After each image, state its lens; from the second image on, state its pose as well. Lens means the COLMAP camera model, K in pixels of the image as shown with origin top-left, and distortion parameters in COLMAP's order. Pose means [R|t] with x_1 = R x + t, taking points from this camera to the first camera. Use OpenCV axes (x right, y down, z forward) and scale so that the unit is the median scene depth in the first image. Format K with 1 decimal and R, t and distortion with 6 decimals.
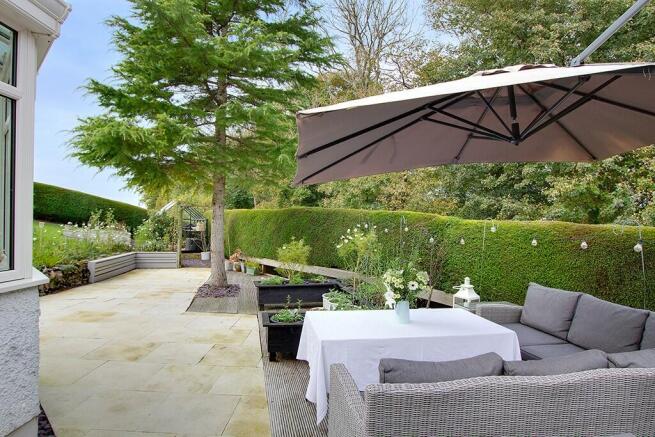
lens RADIAL K [[387.1, 0, 327.5], [0, 387.1, 218.5], [0, 0, 1]] dist [-0.000916, -0.000527]
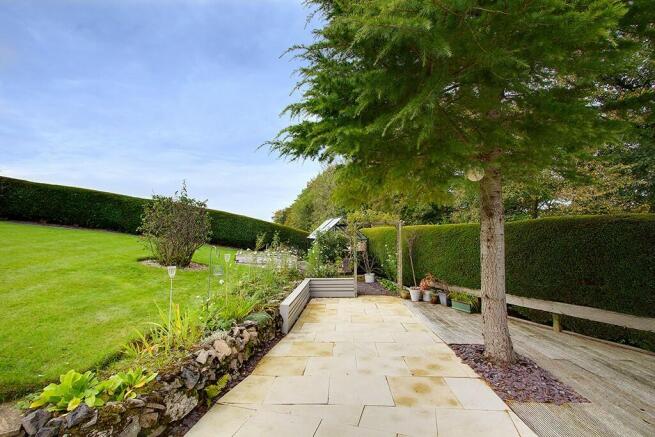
lens RADIAL K [[387.1, 0, 327.5], [0, 387.1, 218.5], [0, 0, 1]] dist [-0.000916, -0.000527]
pose [[0.938744, -0.057672, -0.339755, -0.156183], [0.043489, 0.997841, -0.049218, -0.003787], [0.341860, 0.031428, 0.939225, 0.194329]]
